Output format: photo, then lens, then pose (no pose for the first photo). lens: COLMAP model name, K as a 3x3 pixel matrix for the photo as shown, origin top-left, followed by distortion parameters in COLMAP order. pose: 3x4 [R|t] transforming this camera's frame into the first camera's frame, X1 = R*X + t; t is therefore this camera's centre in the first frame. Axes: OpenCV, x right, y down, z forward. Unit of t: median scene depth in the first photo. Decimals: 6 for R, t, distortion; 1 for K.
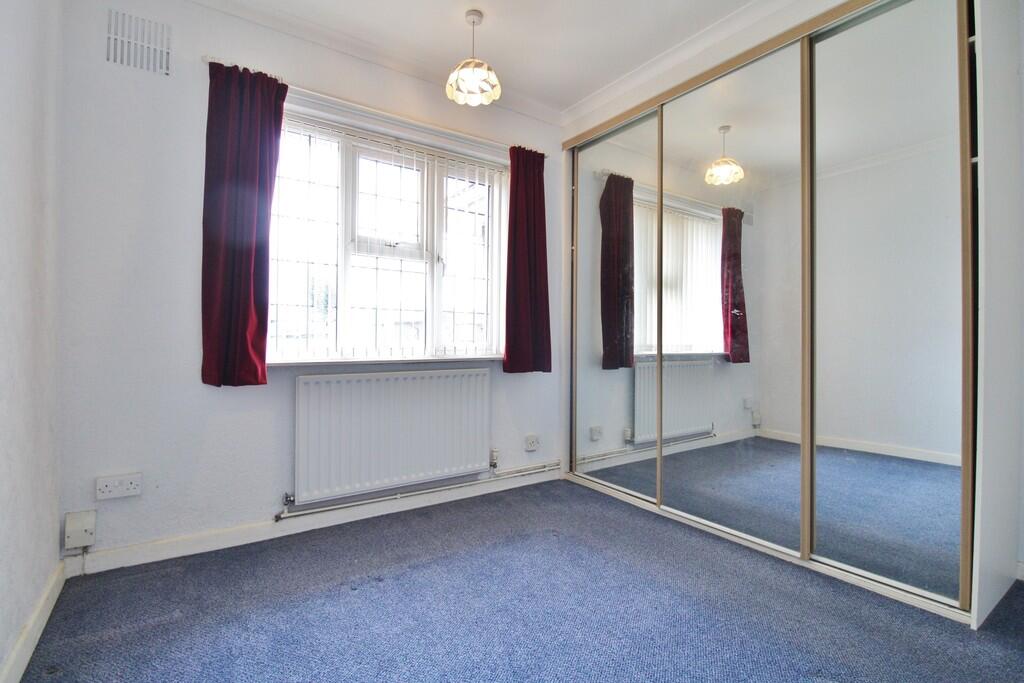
lens RADIAL K [[478.1, 0, 514.6], [0, 478.1, 336.1], [0, 0, 1]] dist [0.002428, -0.013865]
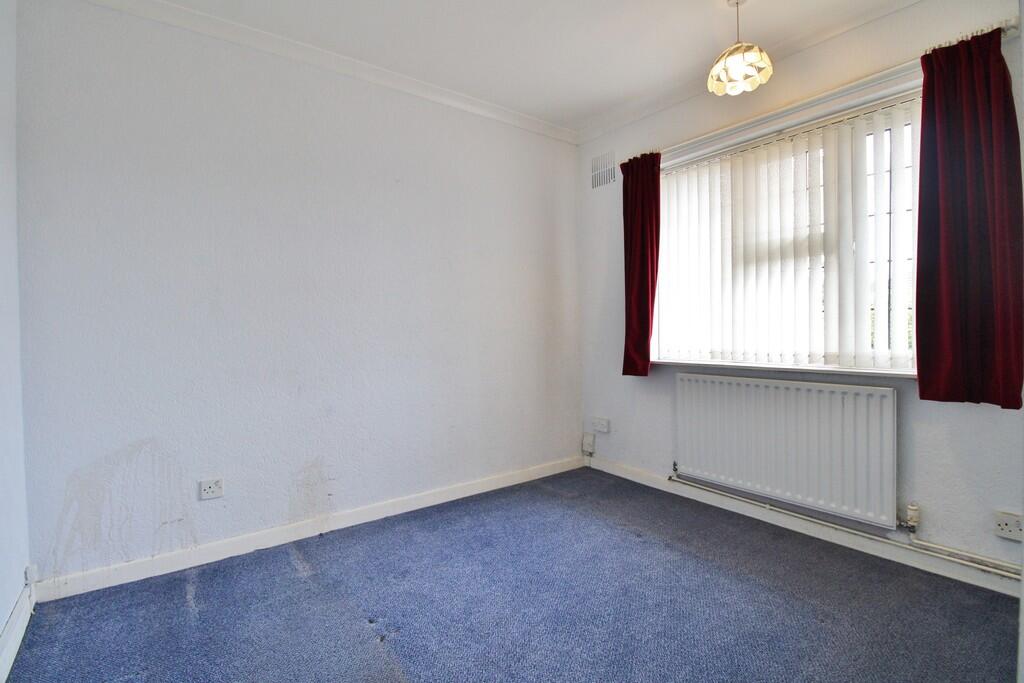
lens RADIAL K [[478.1, 0, 514.6], [0, 478.1, 336.1], [0, 0, 1]] dist [0.002428, -0.013865]
pose [[0.037980, 0.006797, -0.999255, 0.797200], [0.015738, 0.999849, 0.007399, -0.030681], [0.999155, -0.016007, 0.037868, 0.515197]]
